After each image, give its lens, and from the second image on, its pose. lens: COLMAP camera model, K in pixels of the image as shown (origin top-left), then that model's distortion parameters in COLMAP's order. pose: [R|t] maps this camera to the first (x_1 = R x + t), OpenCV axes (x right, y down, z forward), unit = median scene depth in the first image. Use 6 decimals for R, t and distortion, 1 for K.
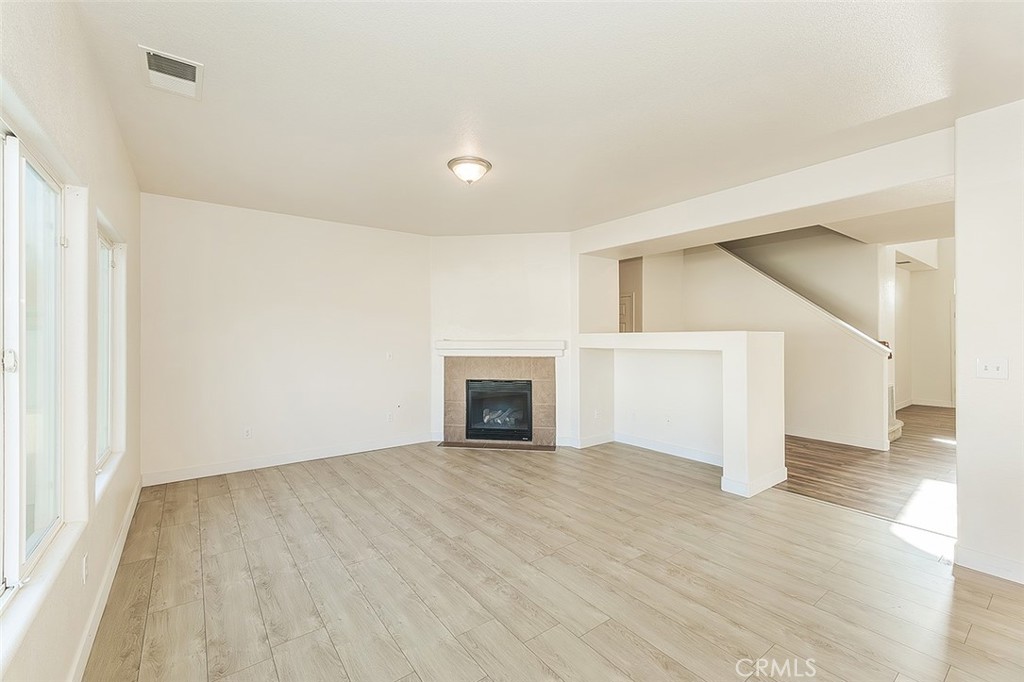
lens RADIAL K [[428.9, 0, 482.8], [0, 428.9, 334.8], [0, 0, 1]] dist [0.001536, 0.000401]
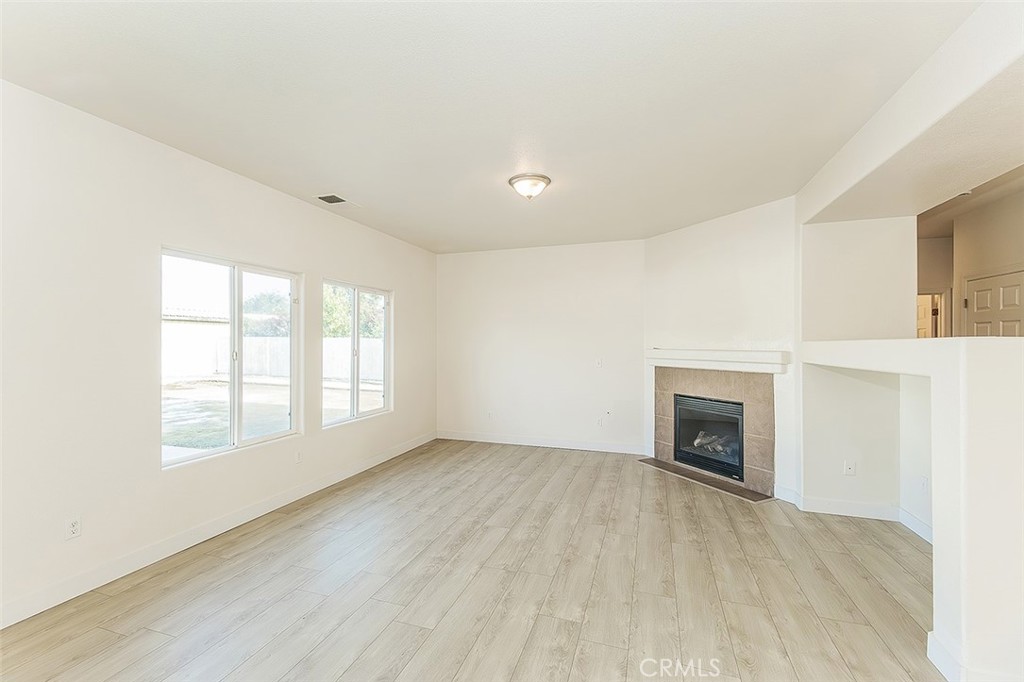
lens RADIAL K [[419.0, 0, 512.0], [0, 419.0, 341.0], [0, 0, 1]] dist [0.007425, 0.000233]
pose [[0.587738, -0.003756, -0.809042, 0.578698], [0.004174, 0.999990, -0.001610, -0.004642], [0.809040, -0.002430, 0.587748, 0.277220]]
